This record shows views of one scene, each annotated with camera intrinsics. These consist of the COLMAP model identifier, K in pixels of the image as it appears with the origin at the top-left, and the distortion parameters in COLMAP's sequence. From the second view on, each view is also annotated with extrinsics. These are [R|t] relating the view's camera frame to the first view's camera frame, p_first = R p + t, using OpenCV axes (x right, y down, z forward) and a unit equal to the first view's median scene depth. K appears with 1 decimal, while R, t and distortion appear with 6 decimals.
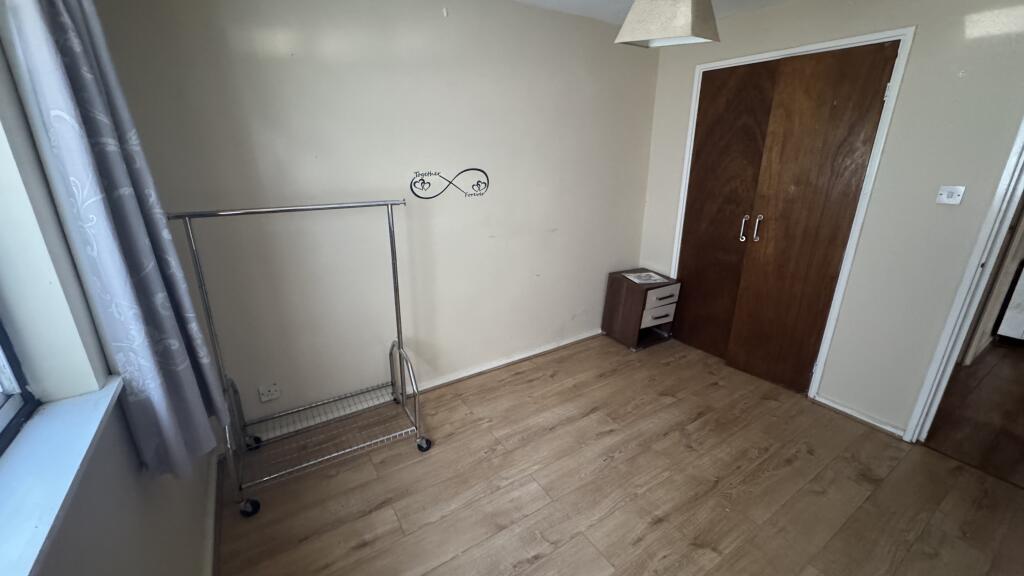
lens RADIAL K [[411.1, 0, 513.0], [0, 411.1, 287.8], [0, 0, 1]] dist [0.001361, 0.000385]
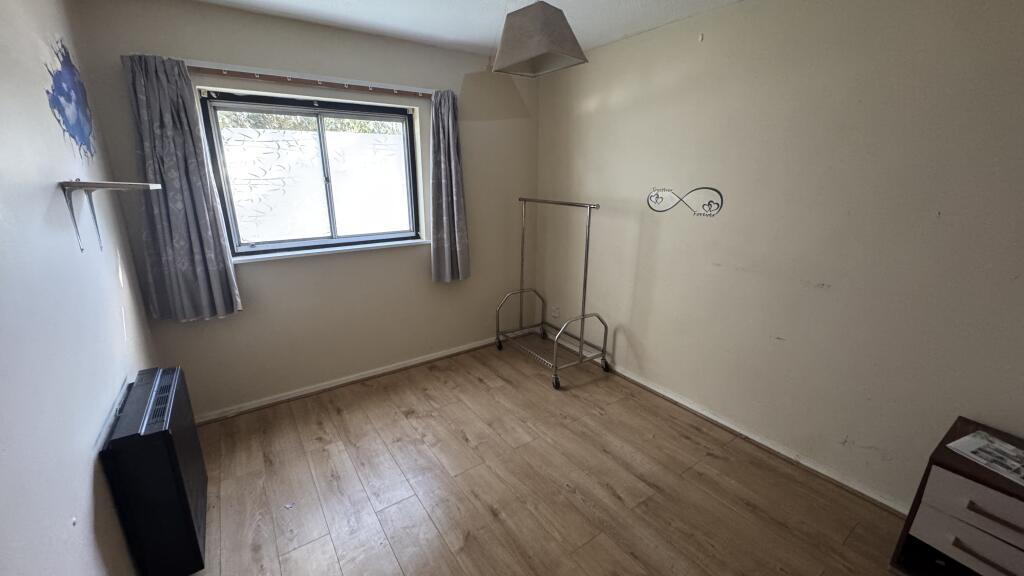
lens RADIAL K [[411.1, 0, 512.5], [0, 411.1, 287.8], [0, 0, 1]] dist [0.001361, 0.000385]
pose [[0.028941, 0.267875, -0.963019, 0.920414], [-0.324116, 0.913885, 0.244467, -0.174439], [0.945575, 0.305054, 0.113271, 0.569996]]
